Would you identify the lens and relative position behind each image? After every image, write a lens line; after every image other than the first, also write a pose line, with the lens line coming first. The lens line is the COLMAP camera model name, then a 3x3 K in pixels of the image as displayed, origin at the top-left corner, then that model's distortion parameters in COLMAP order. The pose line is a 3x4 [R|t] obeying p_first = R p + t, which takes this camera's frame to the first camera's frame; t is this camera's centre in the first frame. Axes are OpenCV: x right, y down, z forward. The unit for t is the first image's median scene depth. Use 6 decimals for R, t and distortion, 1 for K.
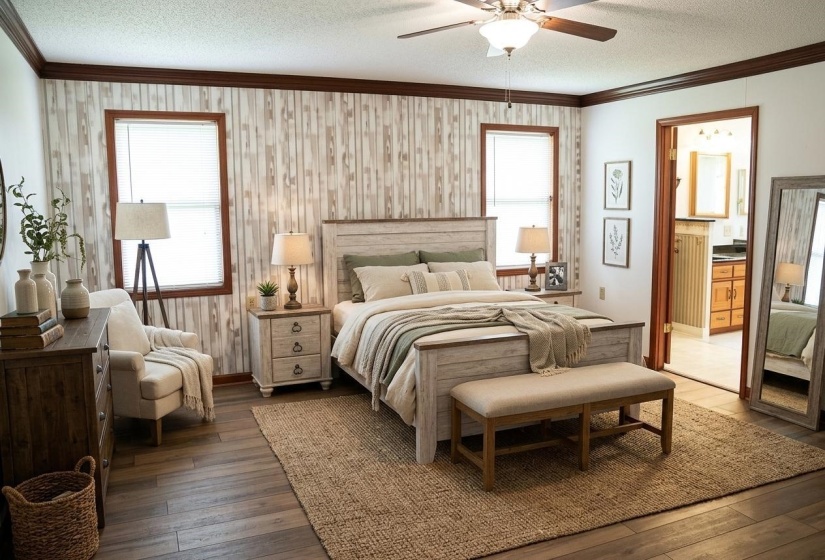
lens RADIAL K [[677.8, 0, 412.5], [0, 677.8, 280.0], [0, 0, 1]] dist [-0.223274, 0.189472]
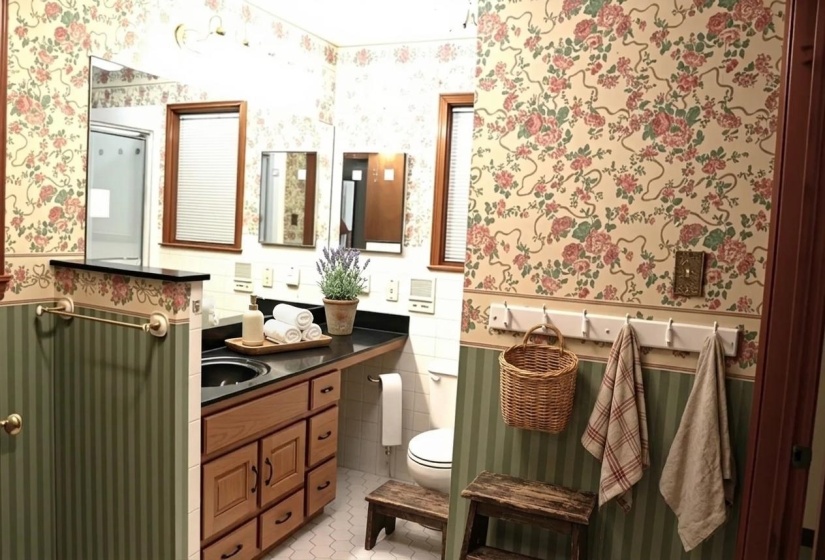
lens RADIAL K [[677.8, 0, 412.5], [0, 677.8, 280.0], [0, 0, 1]] dist [-0.223274, 0.189472]
pose [[0.739014, -0.008518, 0.673636, 0.145908], [0.020262, 0.999749, -0.009587, -0.037576], [-0.673386, 0.020734, 0.739001, 0.315495]]
